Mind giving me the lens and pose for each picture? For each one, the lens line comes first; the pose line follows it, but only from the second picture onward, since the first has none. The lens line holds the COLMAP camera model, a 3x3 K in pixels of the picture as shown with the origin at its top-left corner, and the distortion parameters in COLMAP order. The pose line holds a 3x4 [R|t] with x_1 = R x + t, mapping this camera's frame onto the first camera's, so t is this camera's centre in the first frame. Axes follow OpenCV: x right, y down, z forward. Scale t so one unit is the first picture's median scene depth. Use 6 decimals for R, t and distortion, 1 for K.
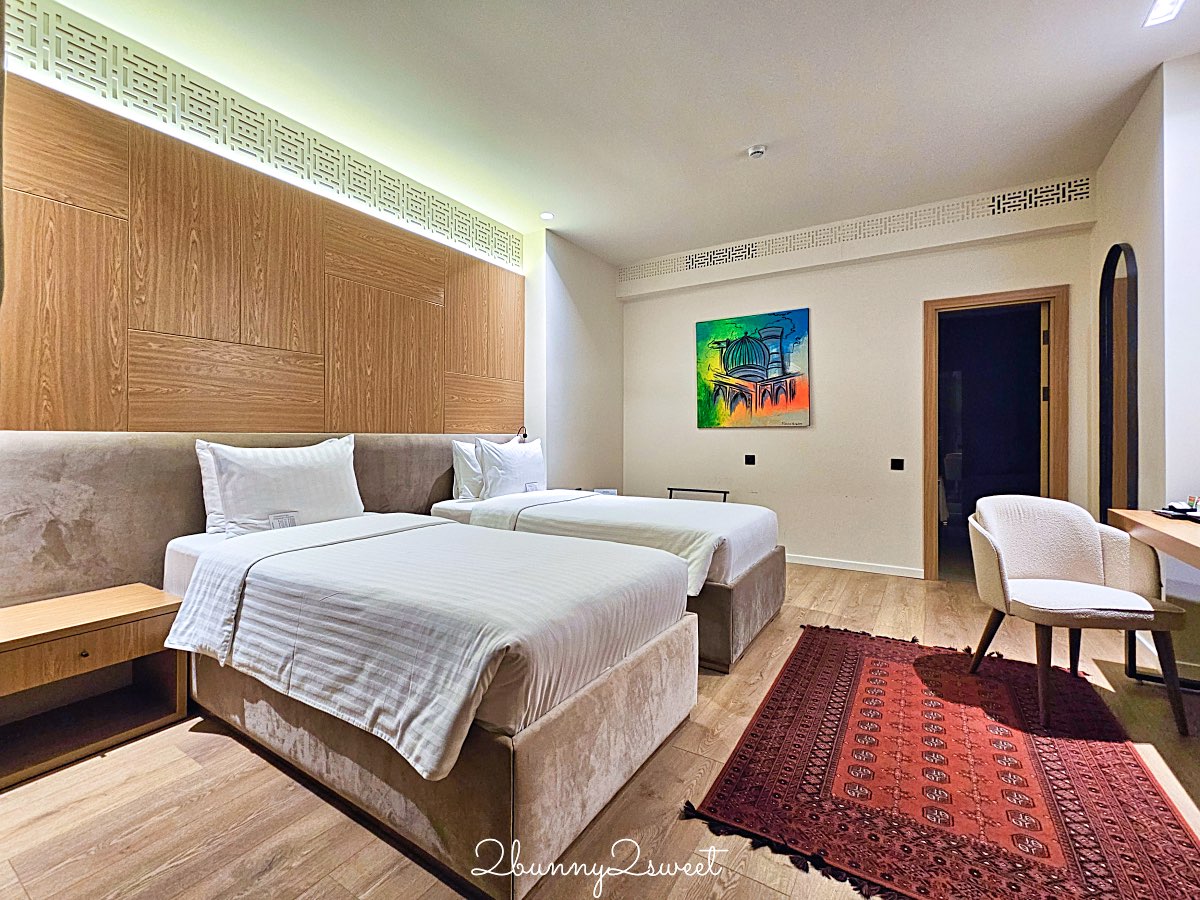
lens RADIAL K [[510.2, 0, 602.5], [0, 510.2, 431.1], [0, 0, 1]] dist [-0.000892, 0.000036]
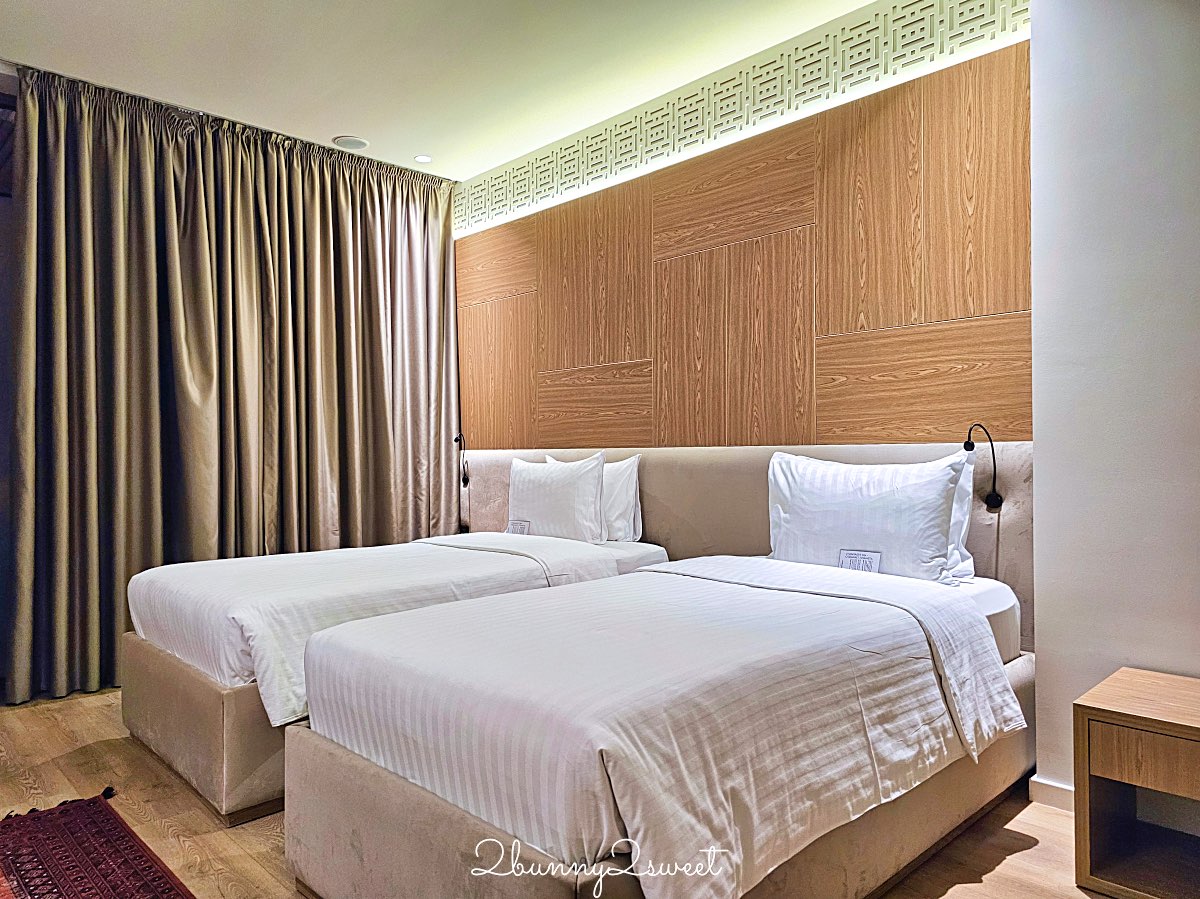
lens RADIAL K [[823.2, 0, 599.3], [0, 823.2, 463.6], [0, 0, 1]] dist [0.053592, -0.066163]
pose [[-0.245841, 0.001868, -0.969308, 0.698839], [0.010457, 0.999945, -0.000725, 0.025833], [0.969254, -0.010314, -0.245847, 1.055539]]
